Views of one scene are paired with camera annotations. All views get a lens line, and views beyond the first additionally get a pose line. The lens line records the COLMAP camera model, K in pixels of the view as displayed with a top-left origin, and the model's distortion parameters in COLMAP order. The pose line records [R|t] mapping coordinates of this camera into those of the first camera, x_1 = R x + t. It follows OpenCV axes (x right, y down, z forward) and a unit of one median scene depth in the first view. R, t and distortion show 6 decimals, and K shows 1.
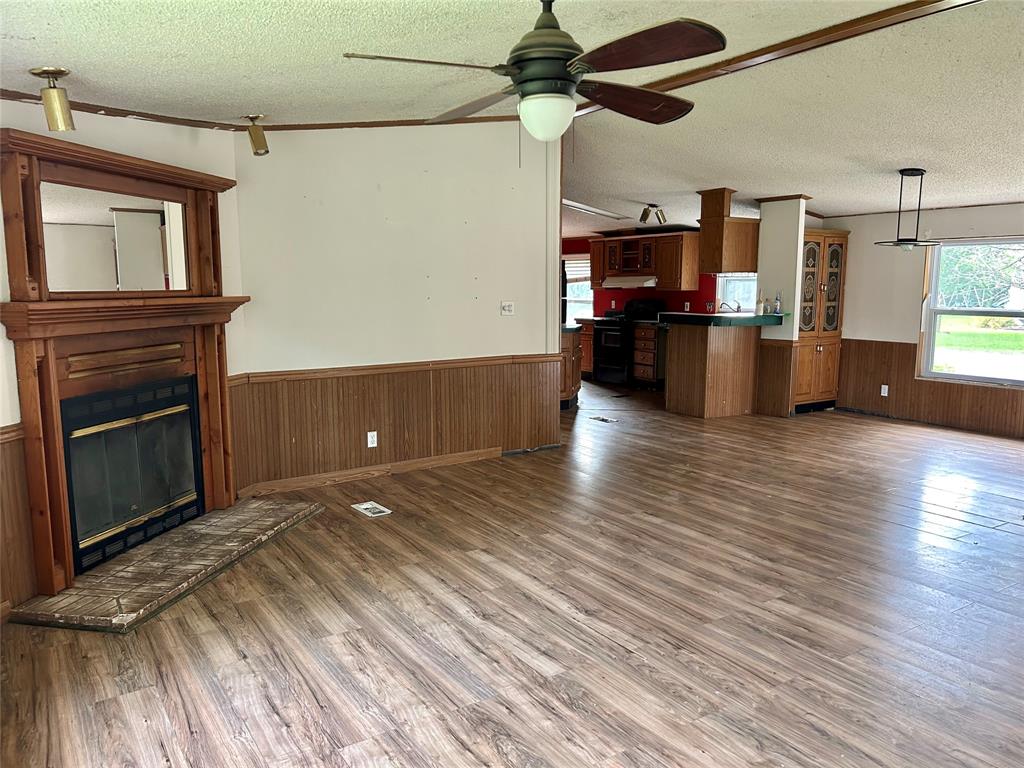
lens RADIAL K [[772.0, 0, 512.5], [0, 772.0, 383.6], [0, 0, 1]] dist [0.071481, -0.076121]
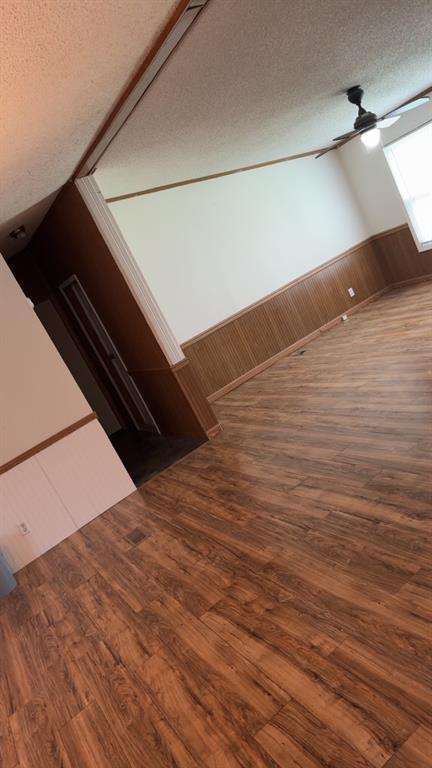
lens RADIAL K [[565.2, 0, 219.6], [0, 565.2, 378.2], [0, 0, 1]] dist [0.051083, -0.016948]
pose [[-0.892304, 0.422035, 0.160248, 0.296908], [0.451423, 0.836715, 0.310040, -0.244523], [-0.003235, 0.348990, -0.937121, 1.632945]]
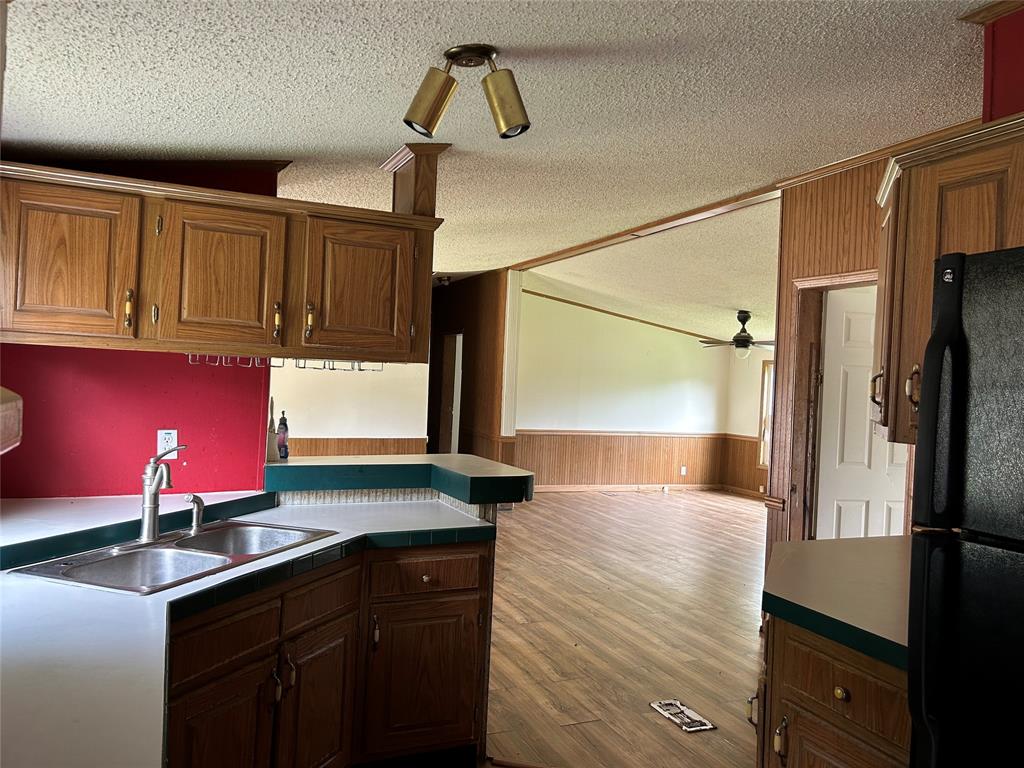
lens RADIAL K [[772.0, 0, 512.7], [0, 772.0, 384.7], [0, 0, 1]] dist [0.071481, -0.076121]
pose [[-0.983779, -0.036085, 0.175716, 0.219613], [-0.013698, 0.991809, 0.126991, -0.304783], [-0.178859, 0.122524, -0.976216, 2.278667]]
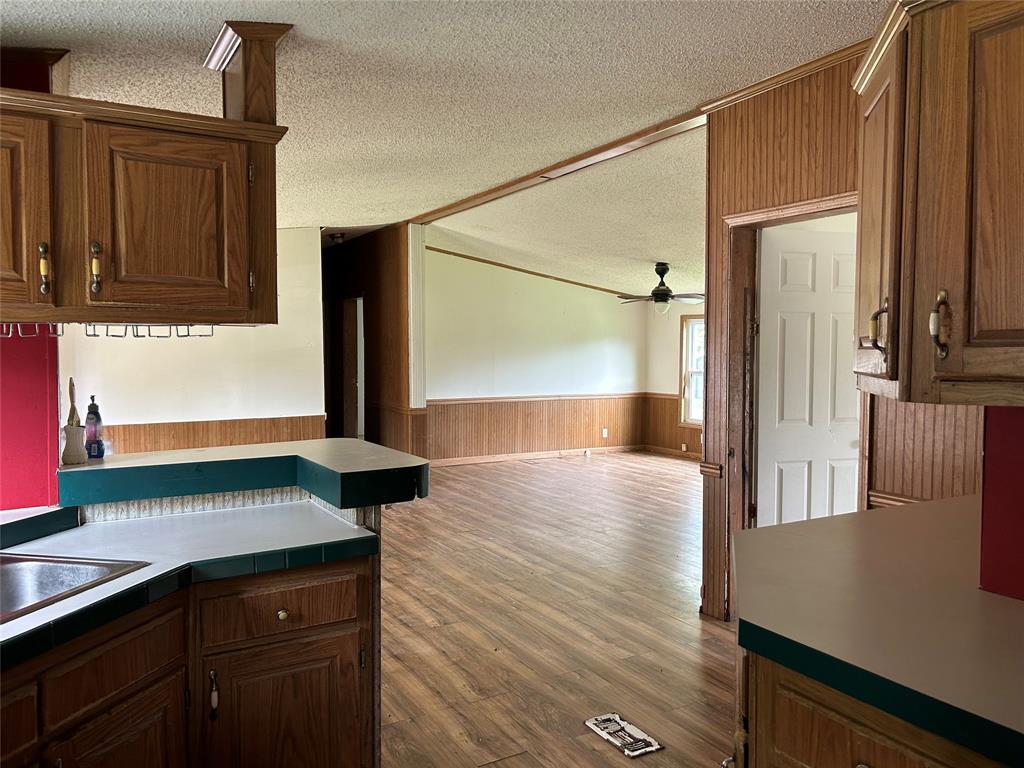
lens RADIAL K [[772.0, 0, 531.7], [0, 772.0, 382.2], [0, 0, 1]] dist [0.071481, -0.076121]
pose [[-0.998891, 0.004108, 0.046904, 0.222230], [0.011921, 0.985792, 0.167546, -0.283936], [-0.045549, 0.167920, -0.984748, 2.142308]]
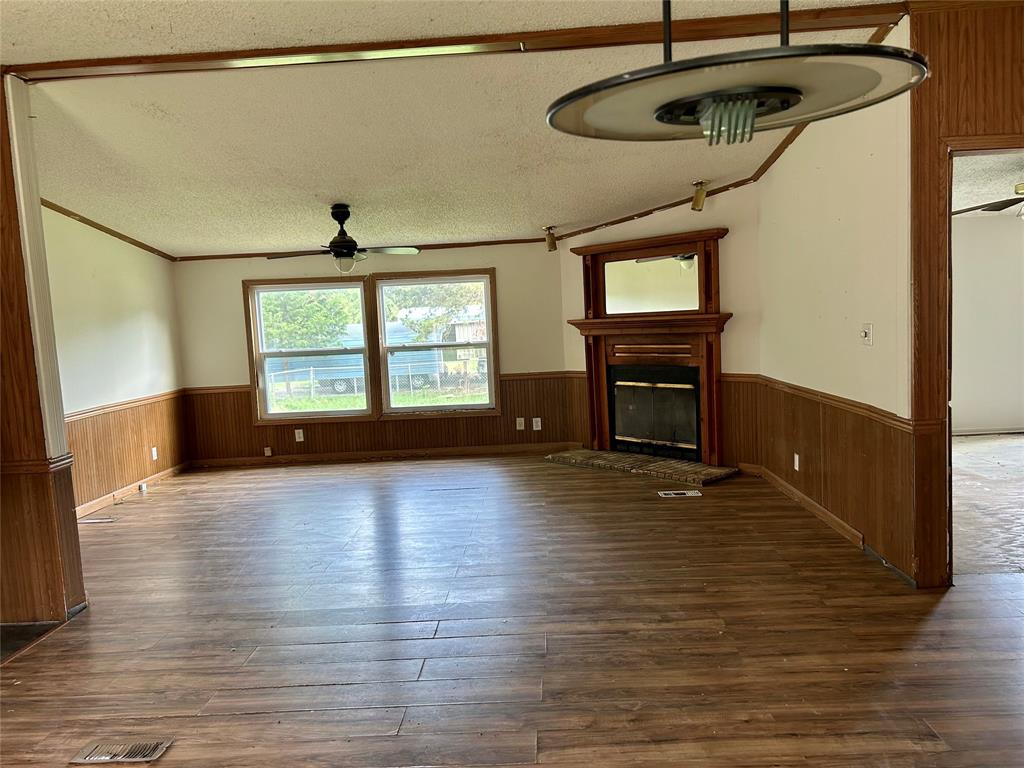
lens RADIAL K [[772.0, 0, 512.7], [0, 772.0, 385.1], [0, 0, 1]] dist [0.071481, -0.076121]
pose [[-0.581532, 0.117728, -0.804960, 0.901859], [-0.045152, 0.983277, 0.176428, -0.201892], [0.812269, 0.138944, -0.566492, 1.416808]]
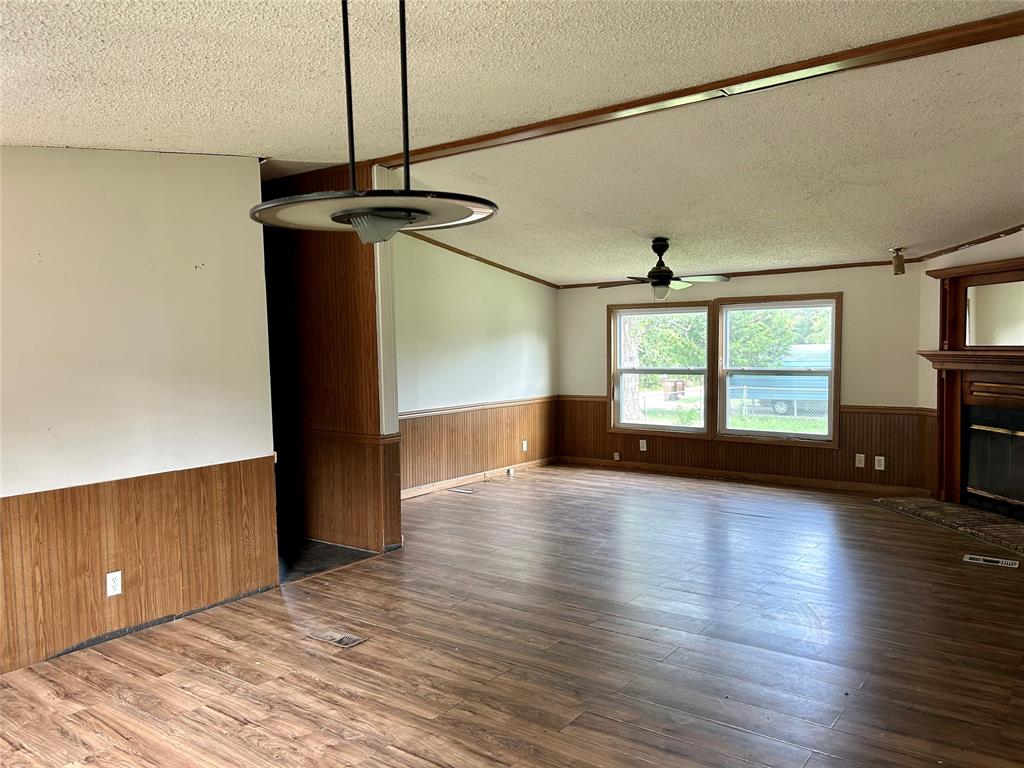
lens RADIAL K [[772.0, 0, 520.0], [0, 772.0, 387.1], [0, 0, 1]] dist [0.071481, -0.076121]
pose [[-0.939966, 0.044332, -0.338376, 0.728832], [-0.017375, 0.984024, 0.177187, -0.233321], [0.340825, 0.172429, -0.924179, 1.669118]]
